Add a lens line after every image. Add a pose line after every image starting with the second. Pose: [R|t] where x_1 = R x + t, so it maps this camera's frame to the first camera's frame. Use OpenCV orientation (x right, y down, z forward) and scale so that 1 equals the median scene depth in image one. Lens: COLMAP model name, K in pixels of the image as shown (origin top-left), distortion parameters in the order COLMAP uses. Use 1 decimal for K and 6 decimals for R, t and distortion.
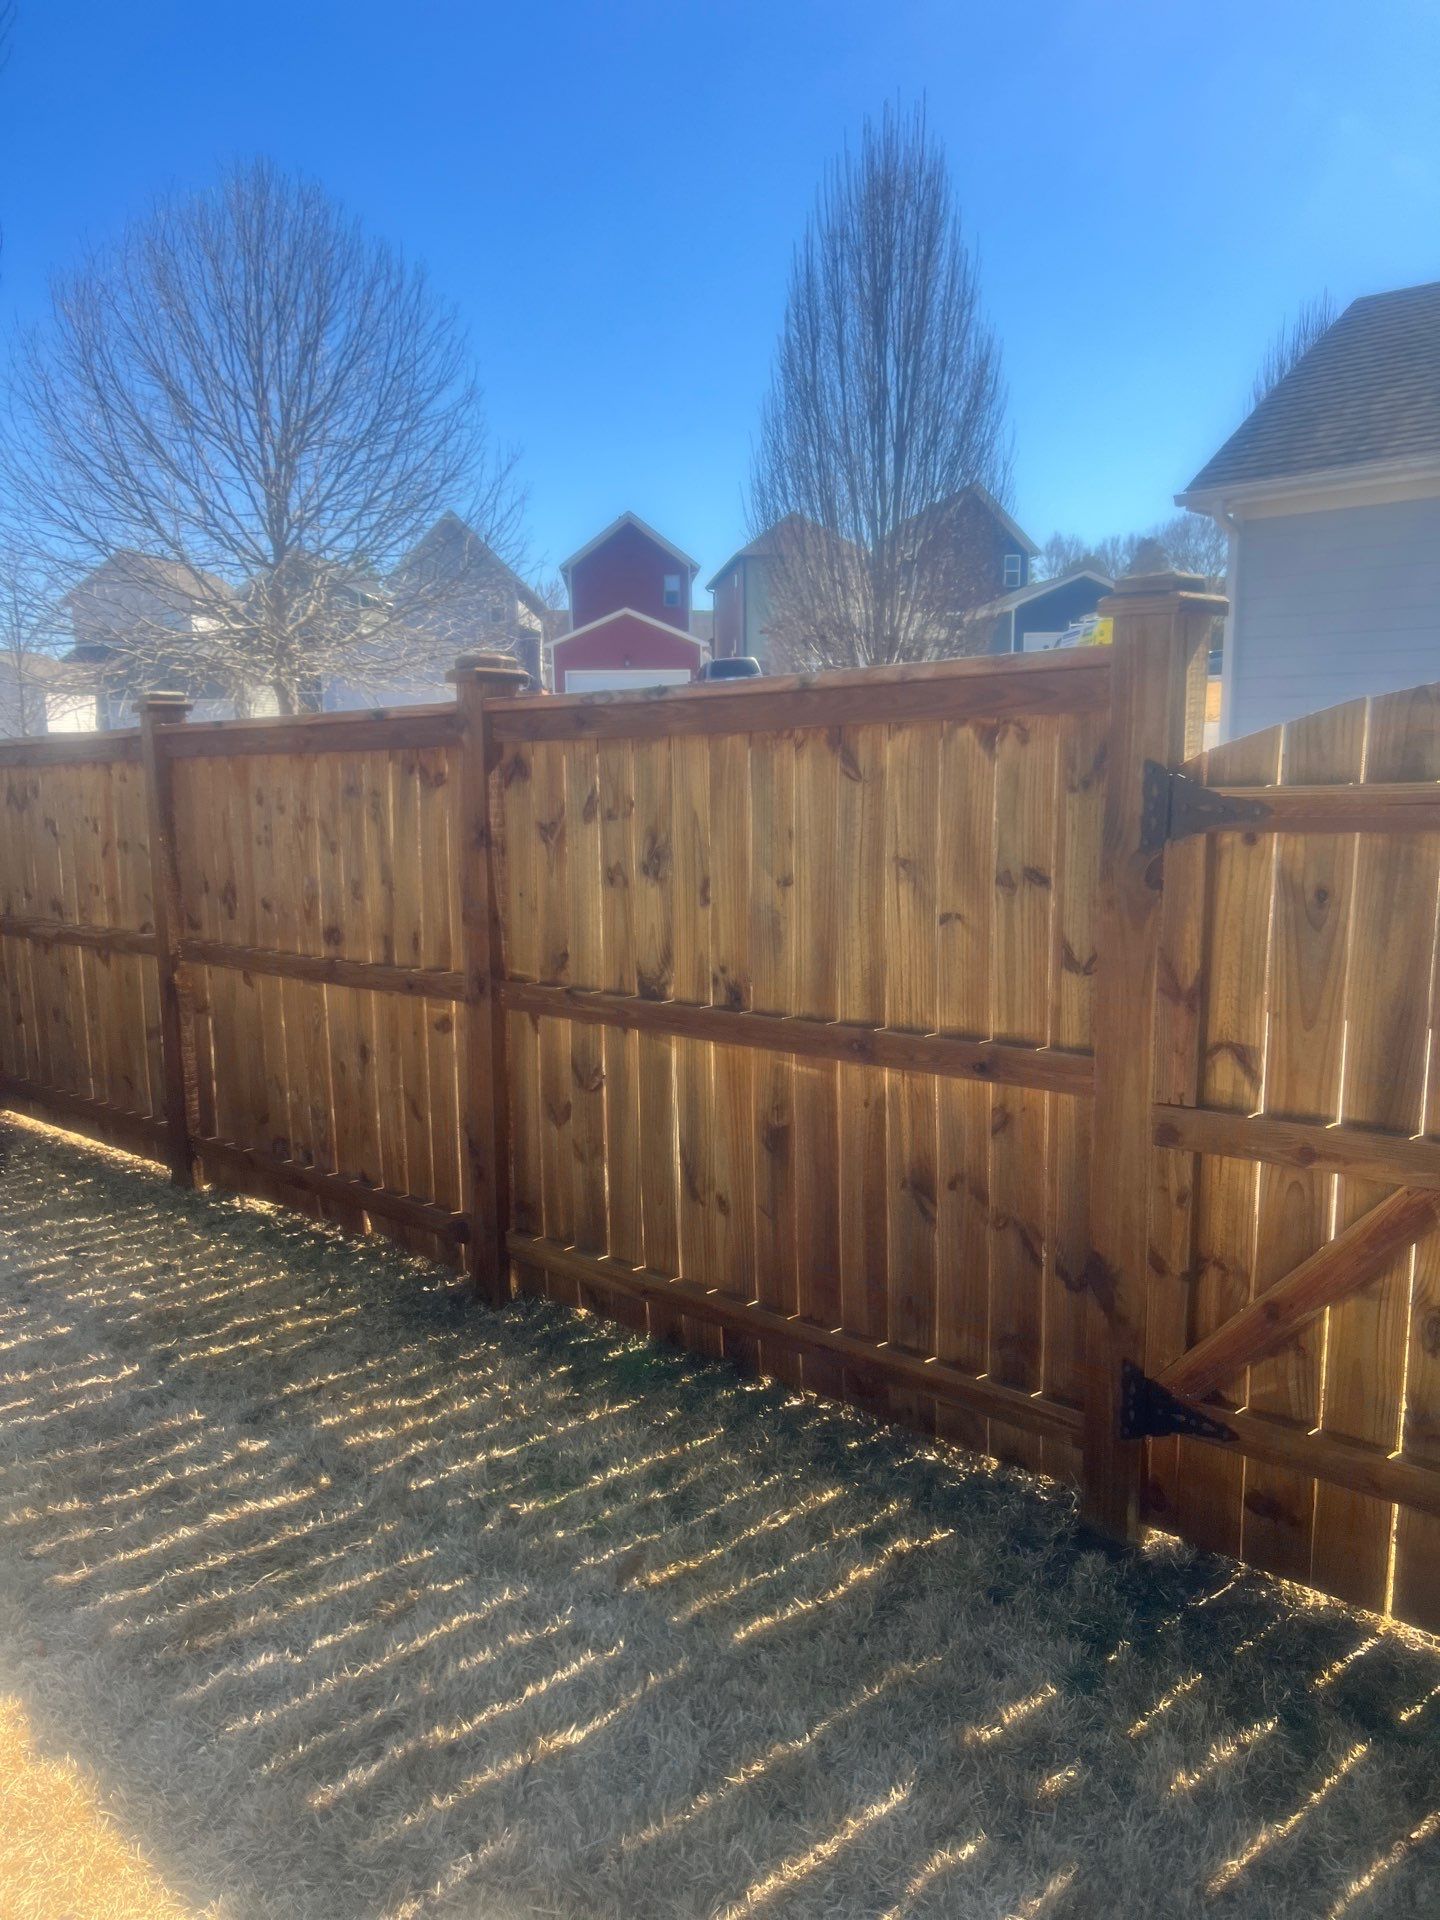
lens RADIAL K [[1353.0, 0, 720.0], [0, 1353.0, 960.0], [0, 0, 1]] dist [0.076401, -0.082816]
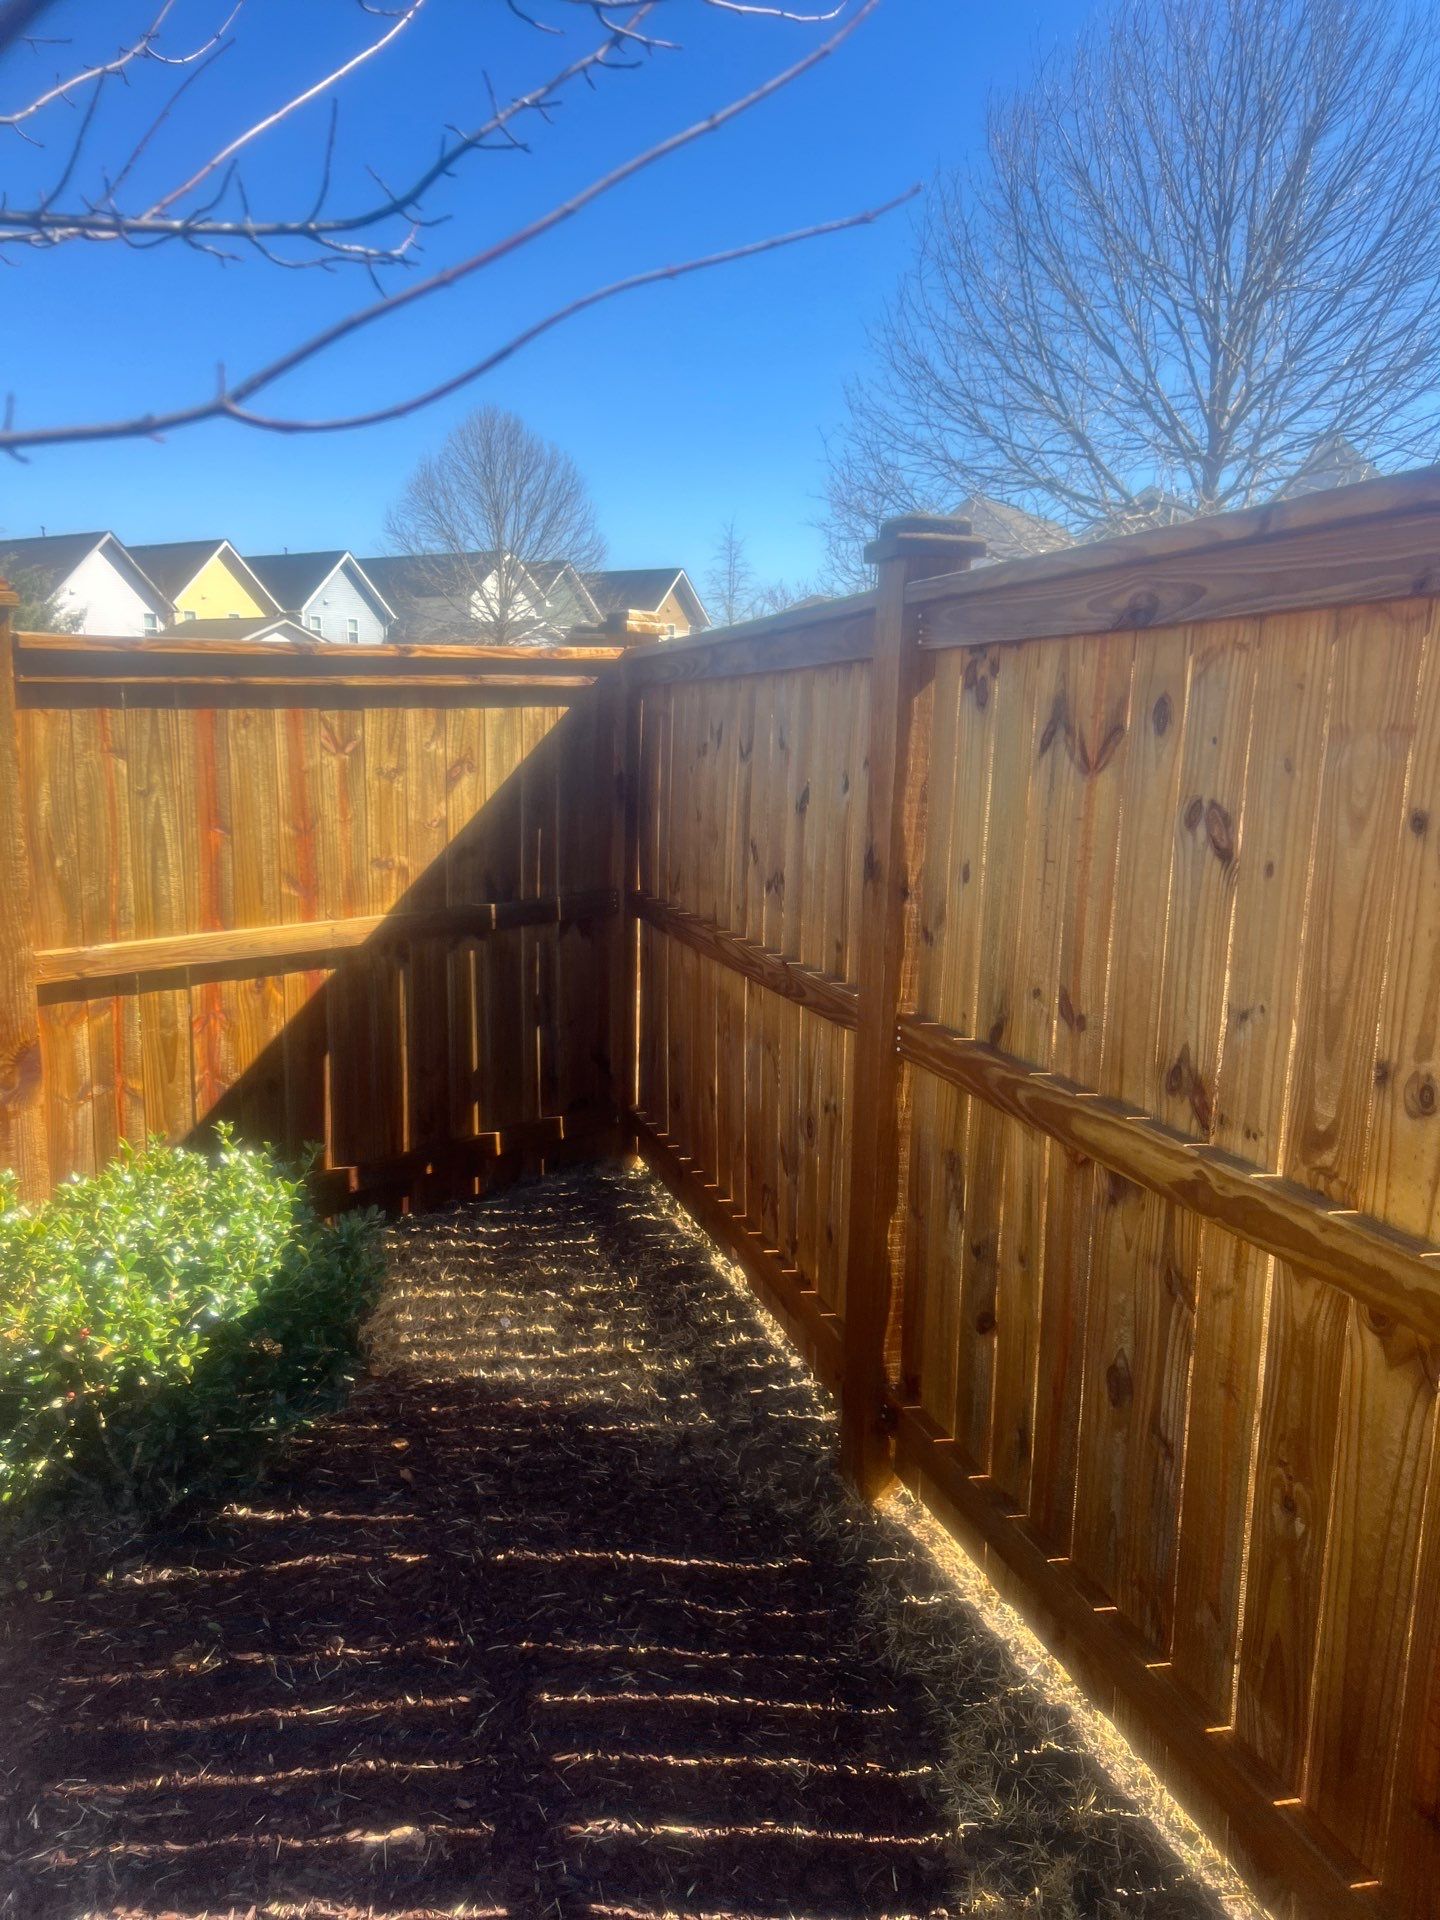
lens RADIAL K [[1353.0, 0, 720.0], [0, 1353.0, 960.0], [0, 0, 1]] dist [0.076401, -0.082816]
pose [[0.851639, 0.113398, -0.511715, -0.226056], [-0.105115, 0.993432, 0.045206, -0.037652], [0.513480, 0.015290, 0.857965, 0.367105]]
